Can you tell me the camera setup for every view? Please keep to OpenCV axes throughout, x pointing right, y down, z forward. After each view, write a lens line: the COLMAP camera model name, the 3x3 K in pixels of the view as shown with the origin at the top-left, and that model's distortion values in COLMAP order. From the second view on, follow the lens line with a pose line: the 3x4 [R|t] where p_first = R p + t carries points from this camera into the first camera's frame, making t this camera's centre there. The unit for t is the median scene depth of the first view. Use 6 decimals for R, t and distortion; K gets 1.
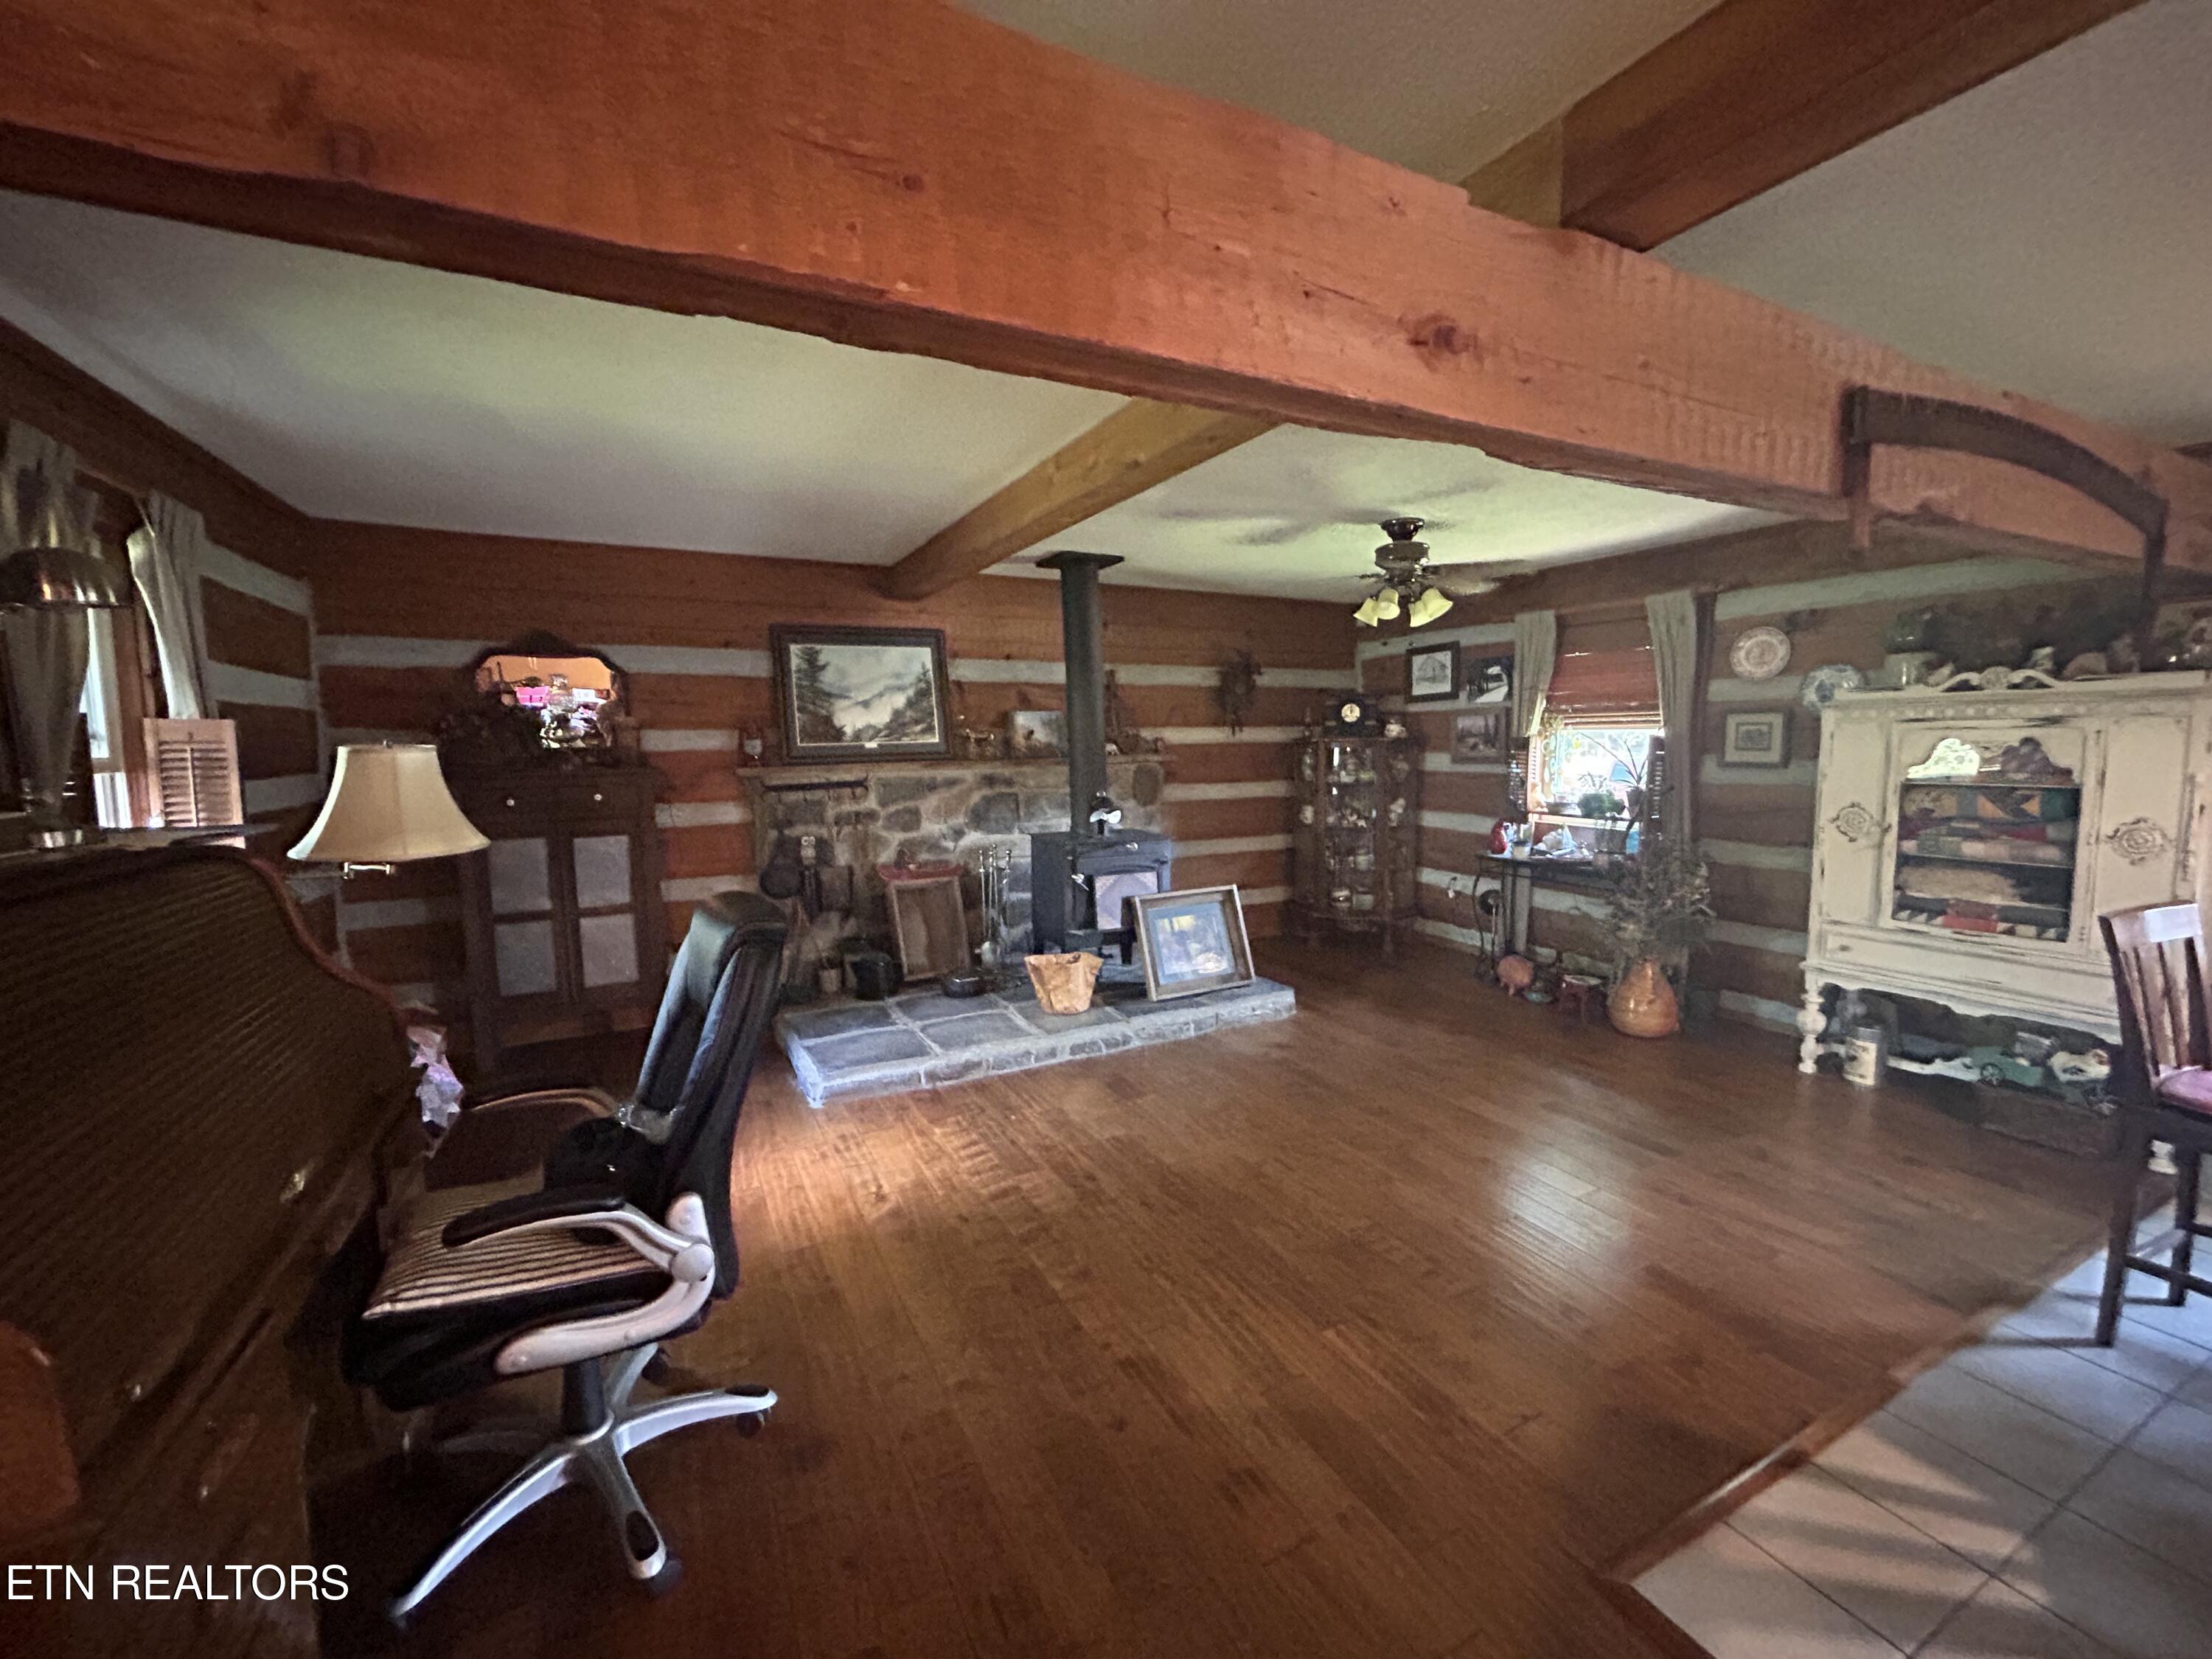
lens RADIAL K [[899.2, 0, 1108.2], [0, 899.2, 819.9], [0, 0, 1]] dist [0.001495, 0.000022]
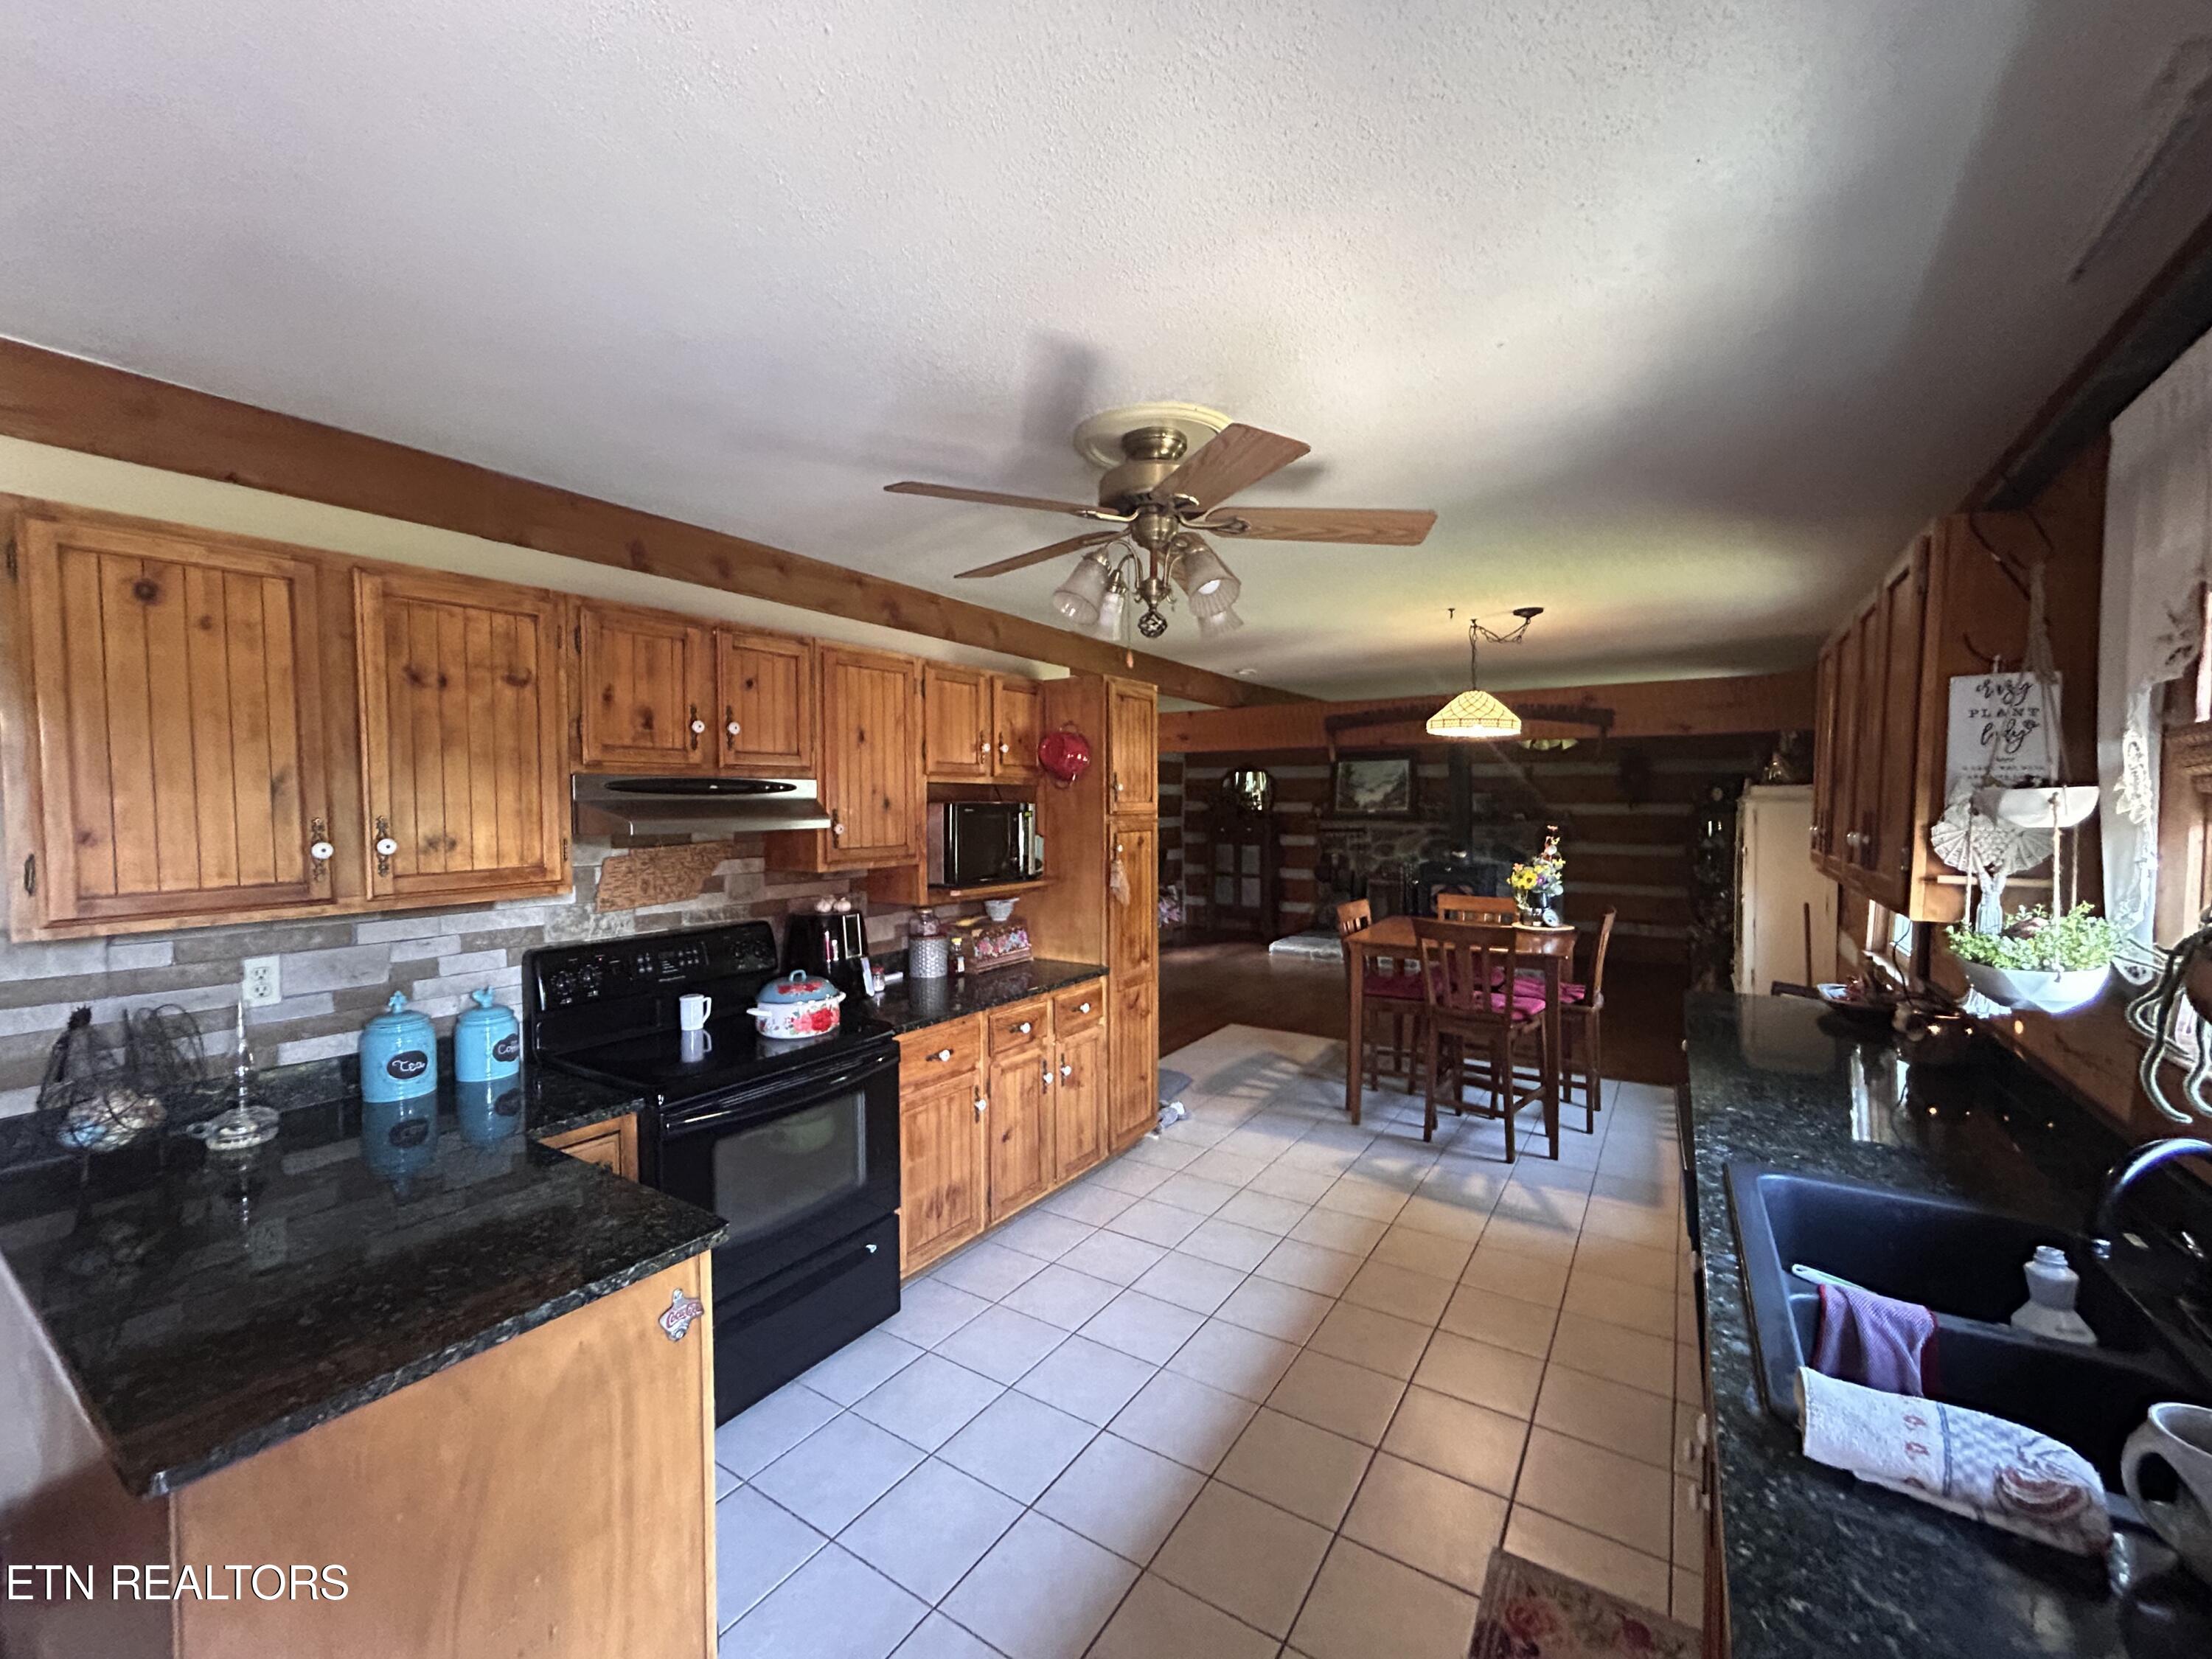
lens RADIAL K [[899.2, 0, 1106.7], [0, 899.2, 831.5], [0, 0, 1]] dist [0.001495, 0.000022]
pose [[0.493435, 0.042243, -0.868756, 1.226481], [-0.086223, 0.996276, -0.000529, 0.013850], [0.865498, 0.075168, 0.495240, -0.503853]]
